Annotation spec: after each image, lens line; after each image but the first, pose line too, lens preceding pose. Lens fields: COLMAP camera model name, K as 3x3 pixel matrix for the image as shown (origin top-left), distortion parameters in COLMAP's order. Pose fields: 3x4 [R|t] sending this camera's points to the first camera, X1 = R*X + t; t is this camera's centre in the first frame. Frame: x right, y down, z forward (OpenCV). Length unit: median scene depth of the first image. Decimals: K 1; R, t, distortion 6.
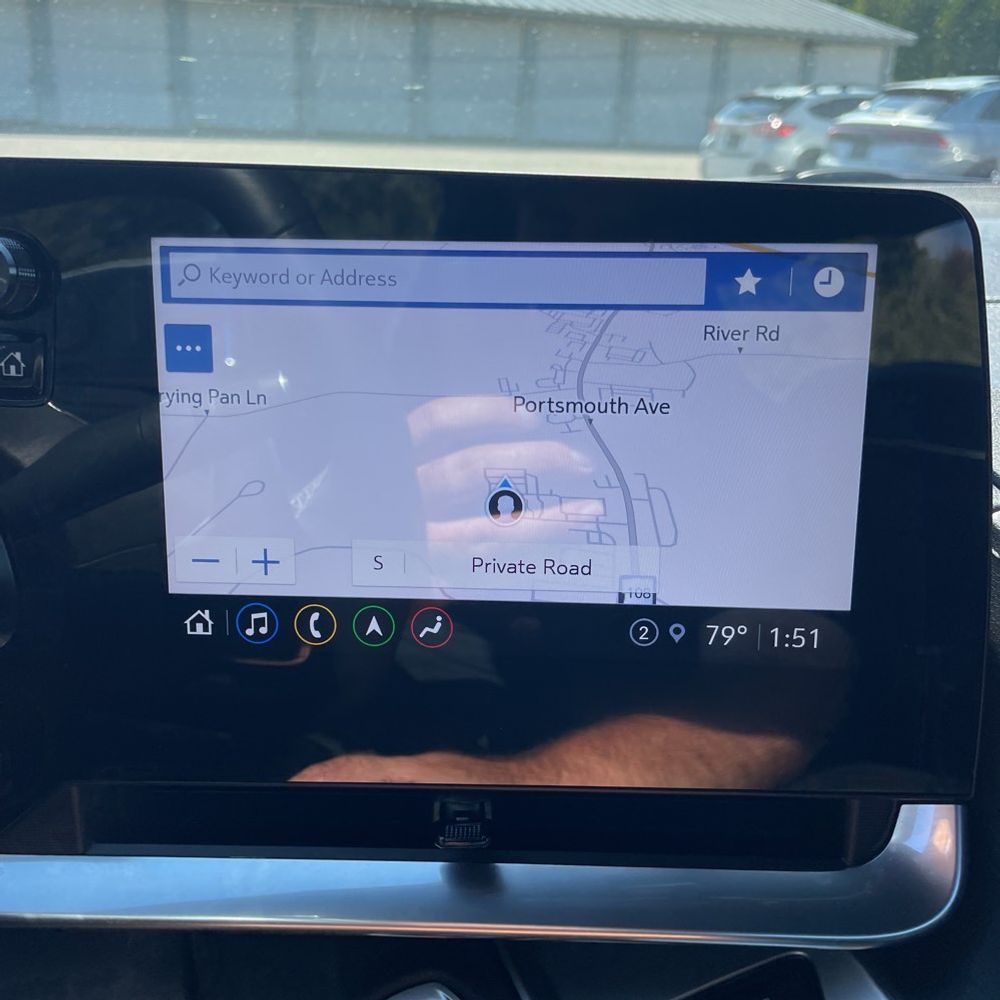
lens RADIAL K [[1030.8, 0, 498.4], [0, 1030.8, 487.1], [0, 0, 1]] dist [0.072291, -0.120631]
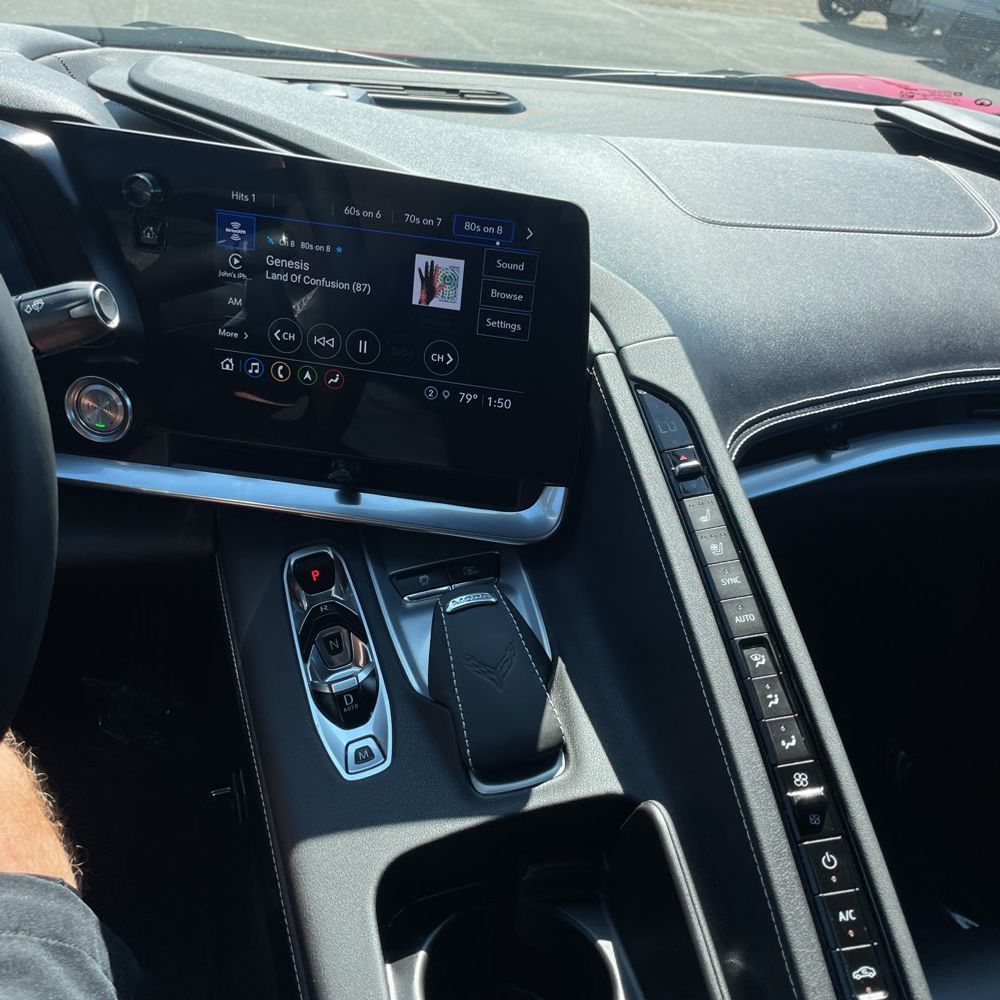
lens RADIAL K [[1030.8, 0, 498.4], [0, 1030.8, 487.1], [0, 0, 1]] dist [0.072291, -0.120631]
pose [[0.992841, 0.117013, -0.023989, 0.354348], [-0.110832, 0.977352, 0.180278, -0.070864], [0.044541, -0.176329, 0.983323, -1.145716]]
